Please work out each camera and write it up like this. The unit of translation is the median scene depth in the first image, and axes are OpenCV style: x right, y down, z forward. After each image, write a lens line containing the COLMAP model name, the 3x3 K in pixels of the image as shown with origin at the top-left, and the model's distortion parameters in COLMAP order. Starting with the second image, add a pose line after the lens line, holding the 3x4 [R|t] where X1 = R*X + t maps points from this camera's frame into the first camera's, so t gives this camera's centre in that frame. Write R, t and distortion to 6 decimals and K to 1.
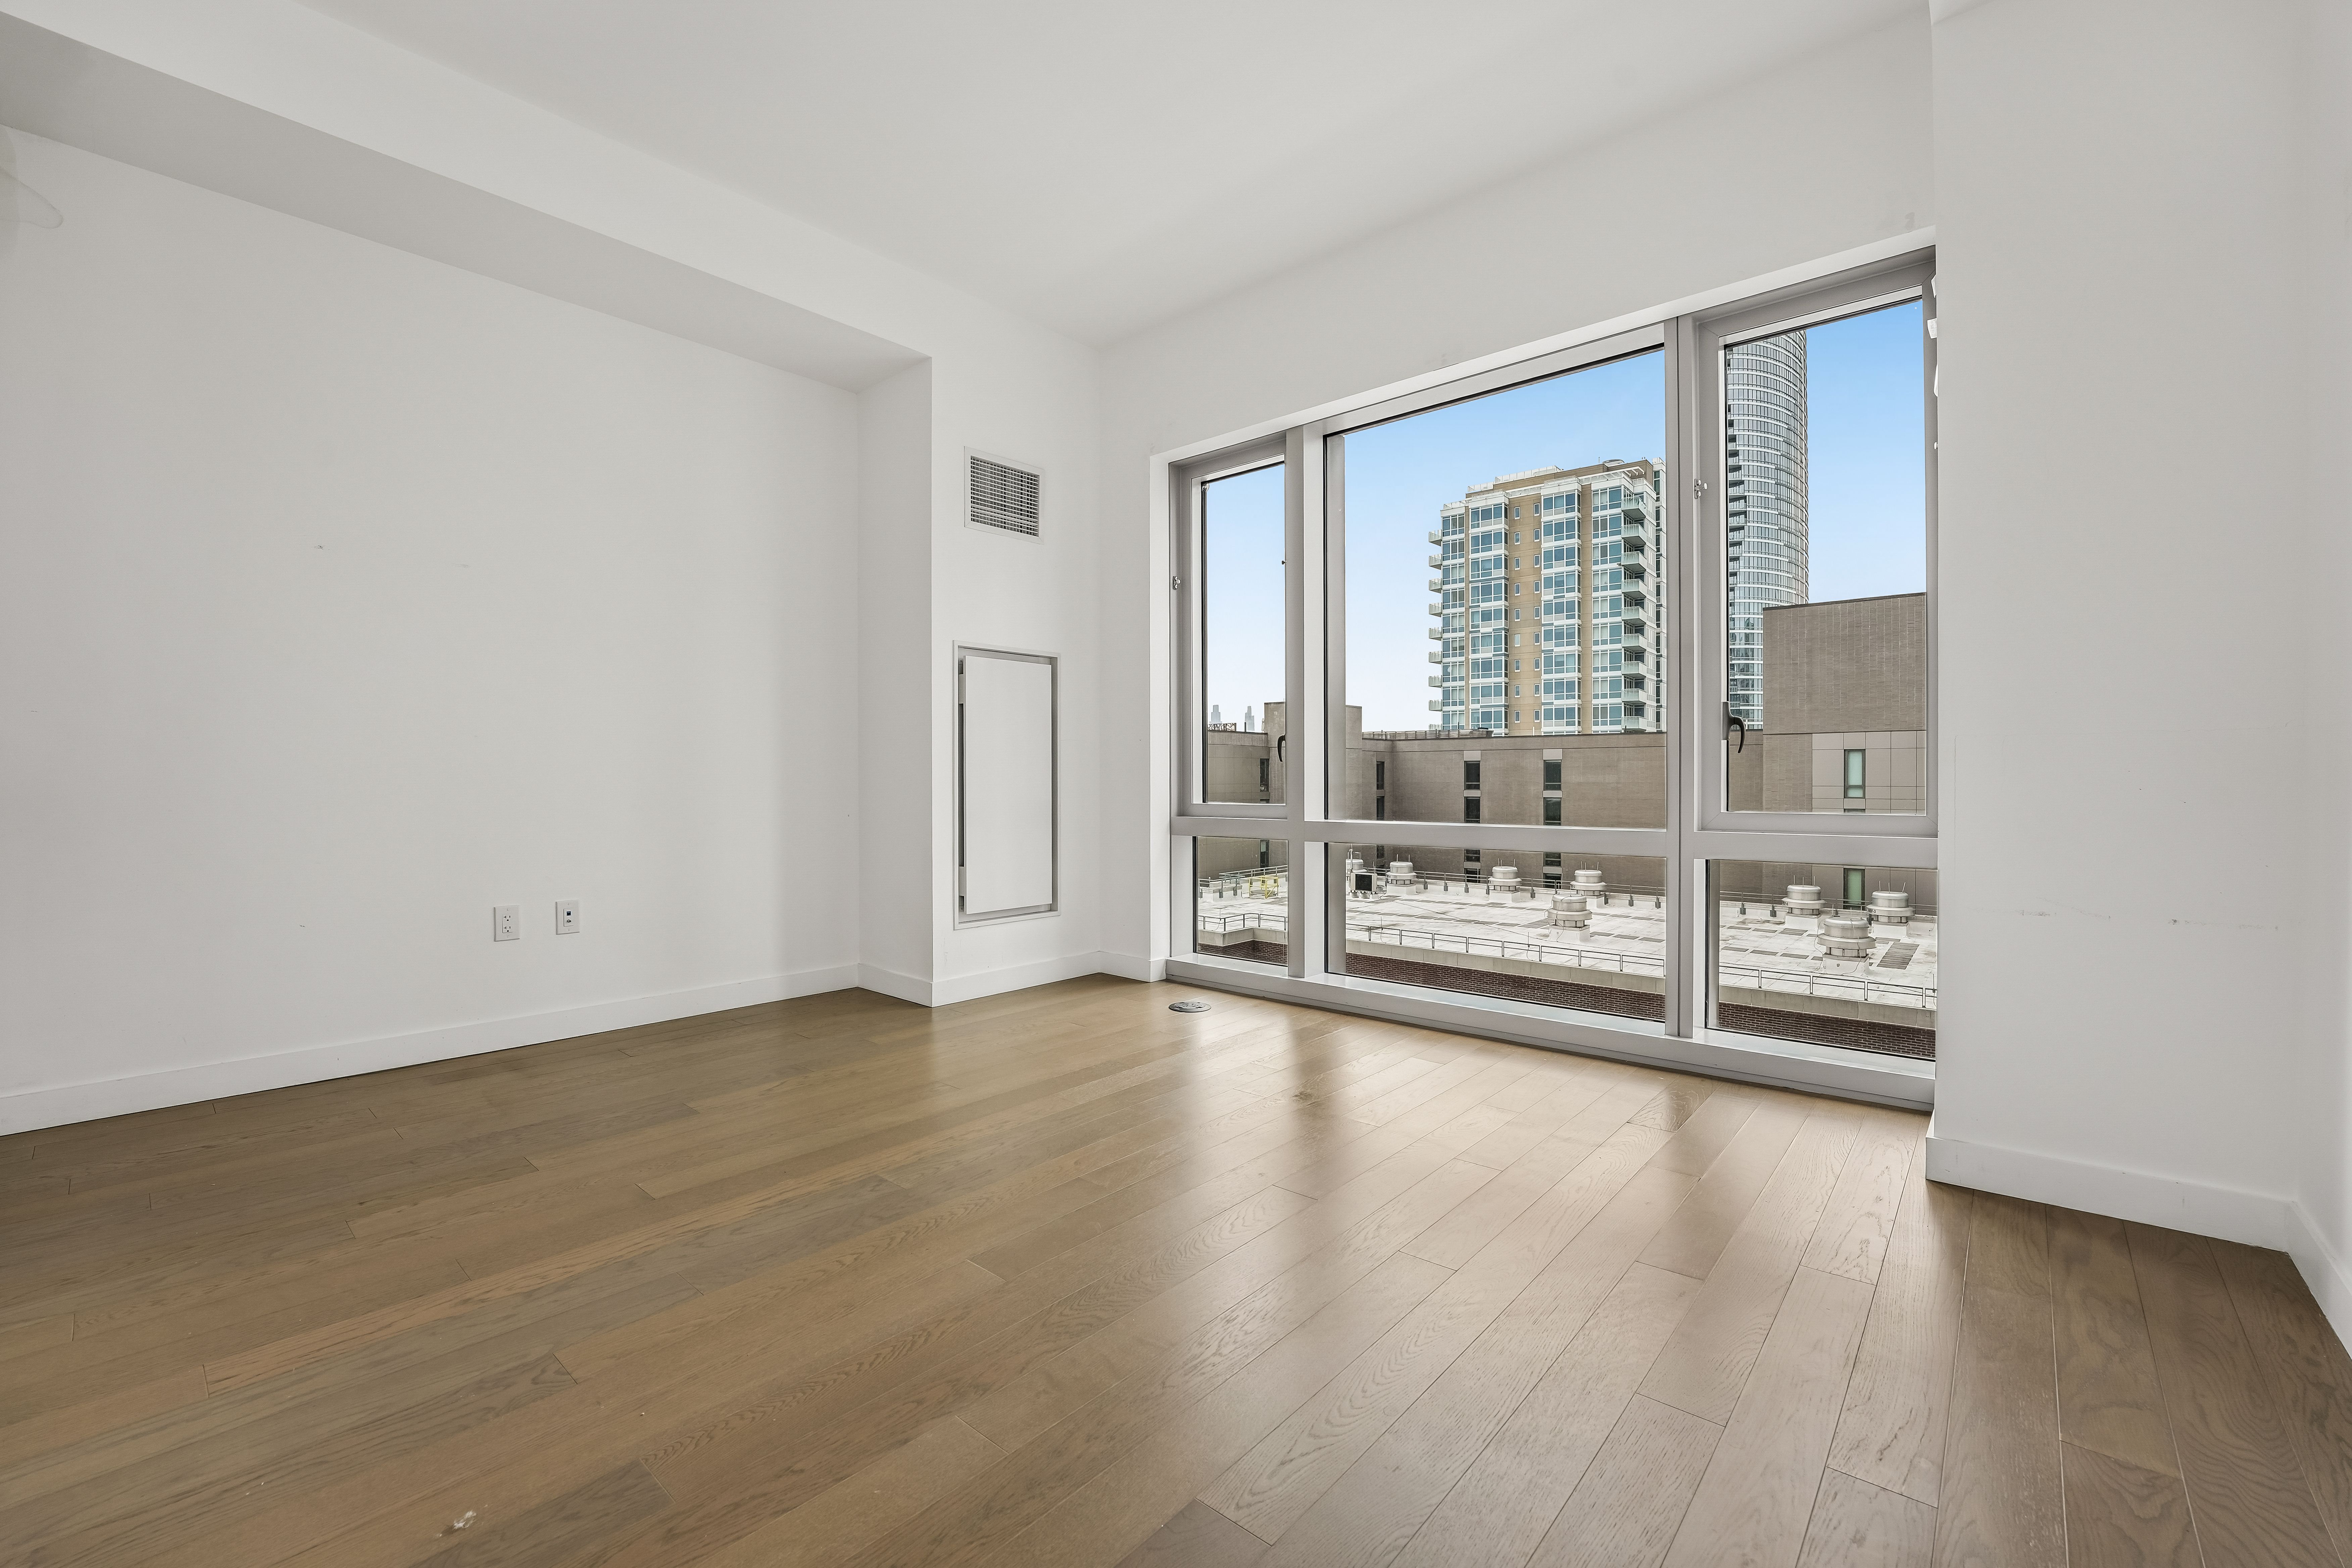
lens RADIAL K [[1008.6, 0, 1180.3], [0, 1008.6, 807.6], [0, 0, 1]] dist [-0.015413, 0.003081]
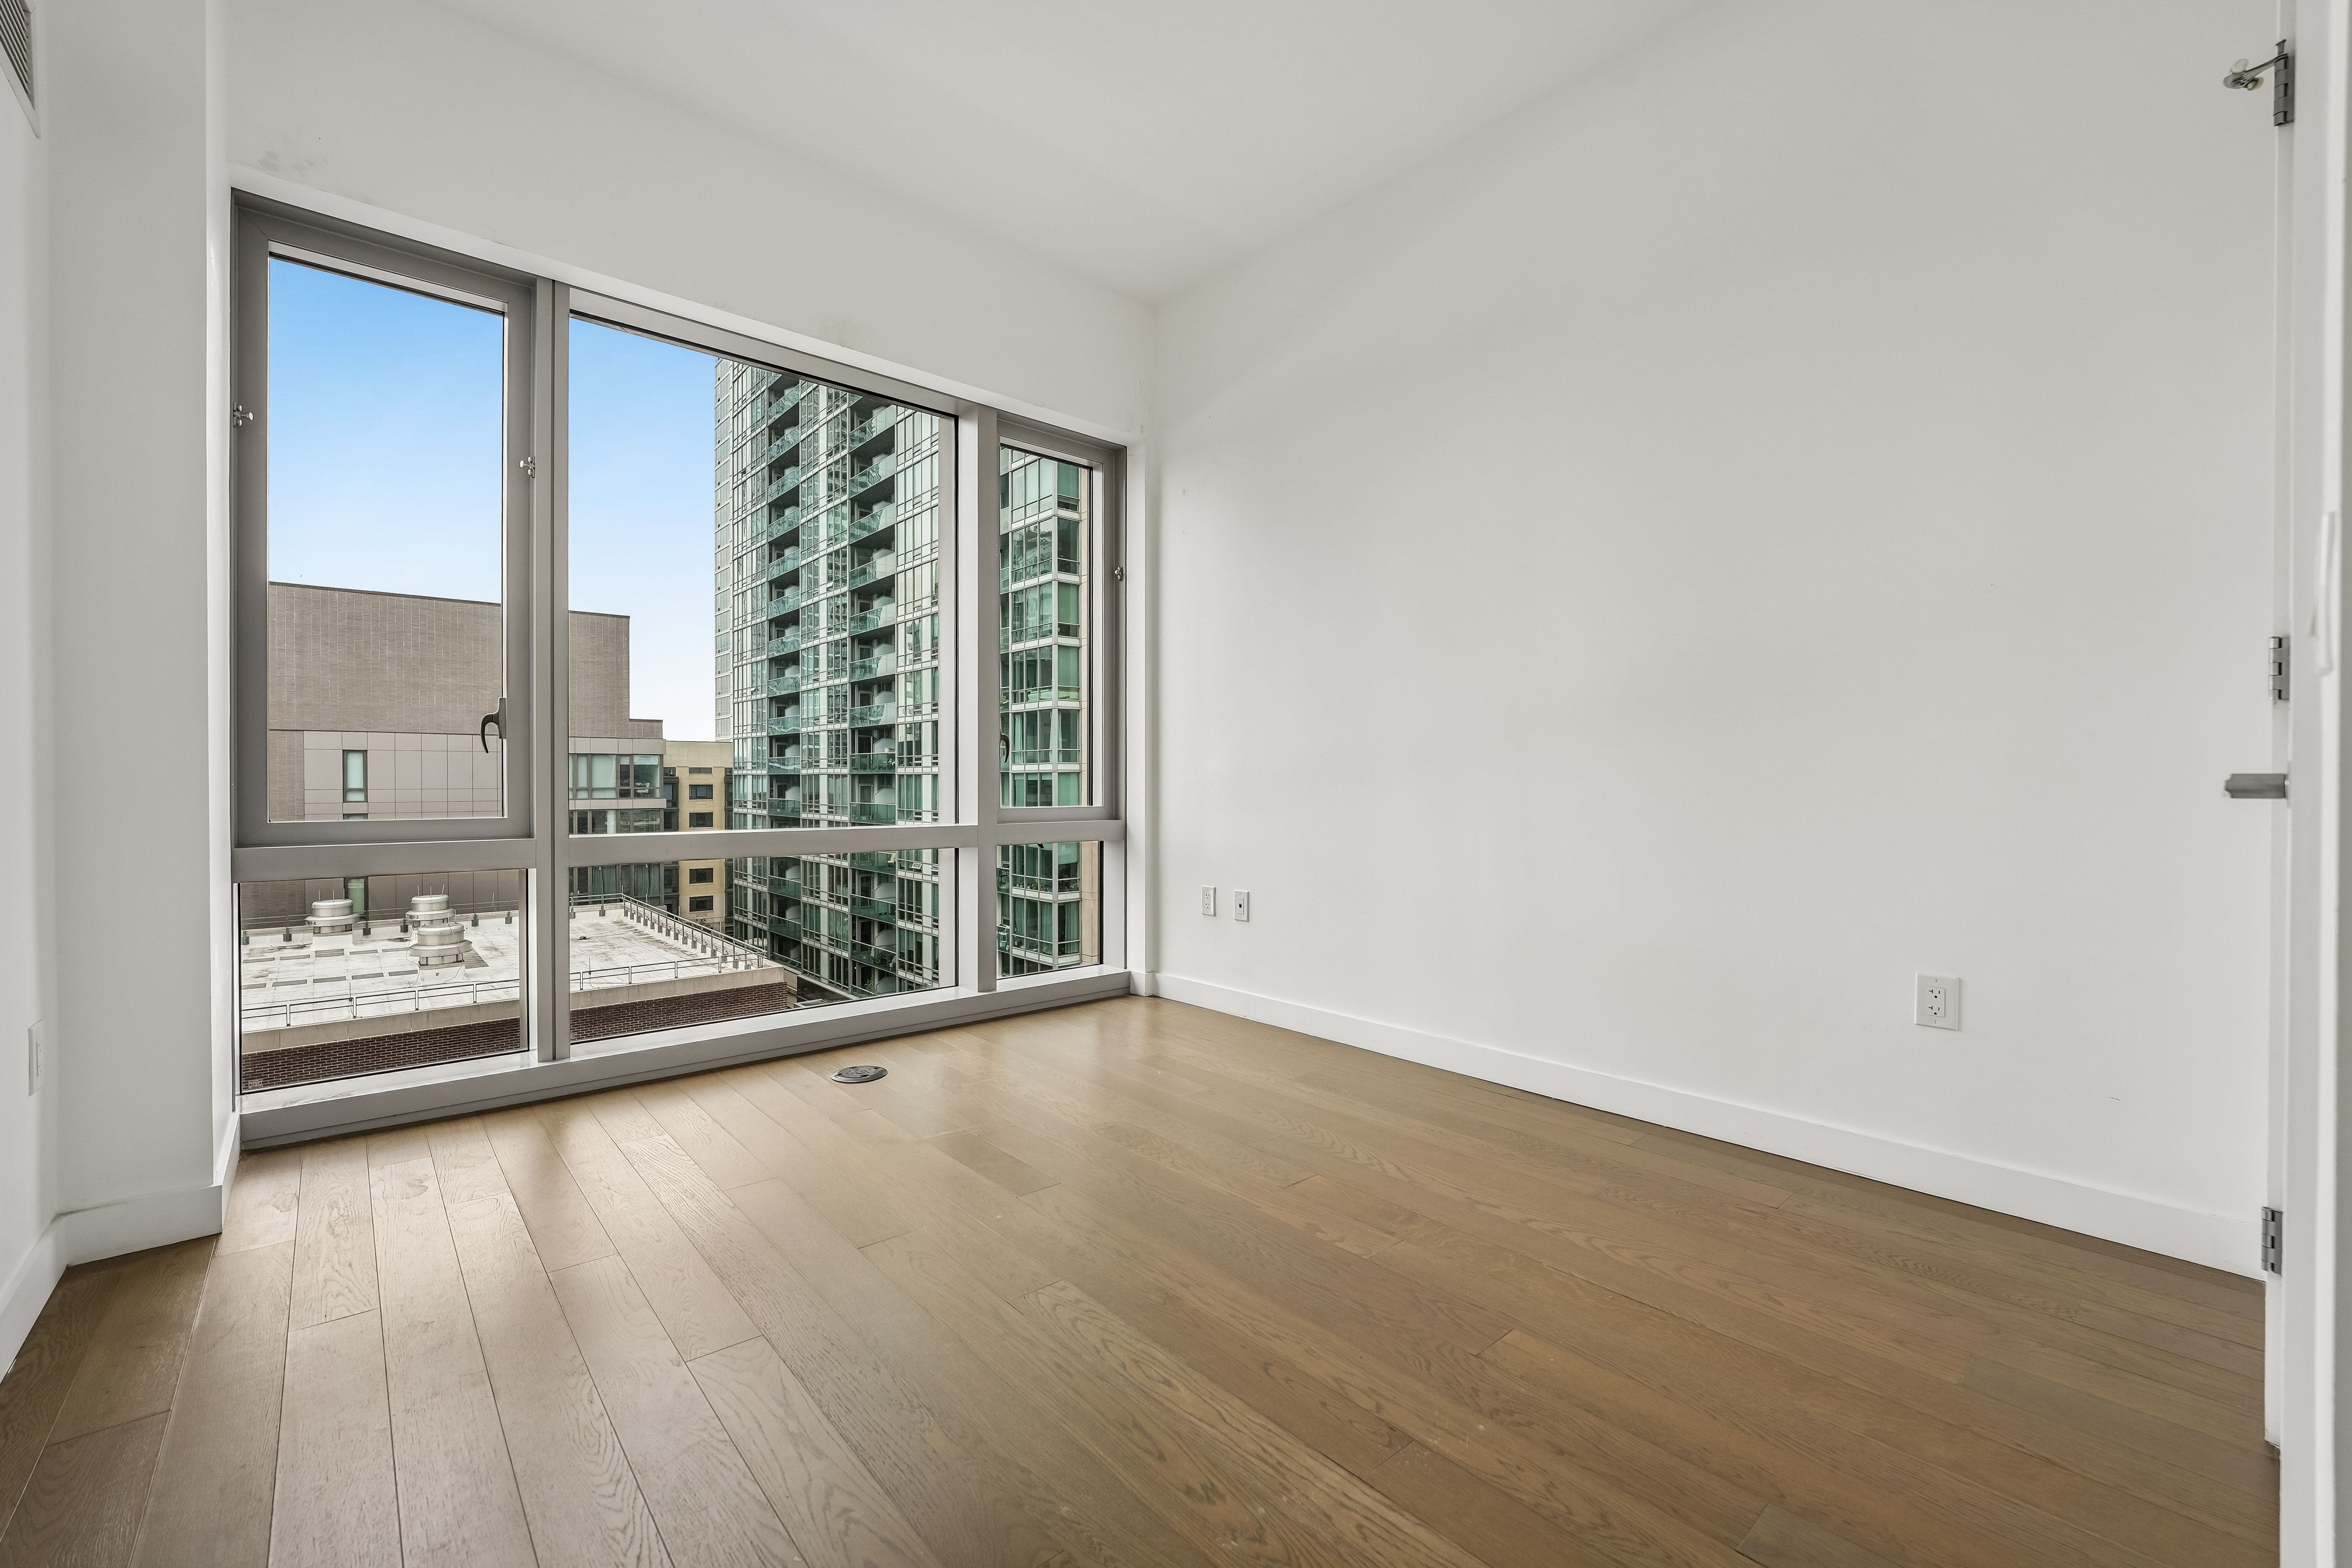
lens RADIAL K [[1008.6, 0, 1137.5], [0, 1008.6, 779.2], [0, 0, 1]] dist [-0.015413, 0.003081]
pose [[0.123322, -0.000016, 0.992367, -0.188084], [0.031529, 0.999495, -0.003902, -0.004724], [-0.991866, 0.031770, 0.123260, 0.183267]]
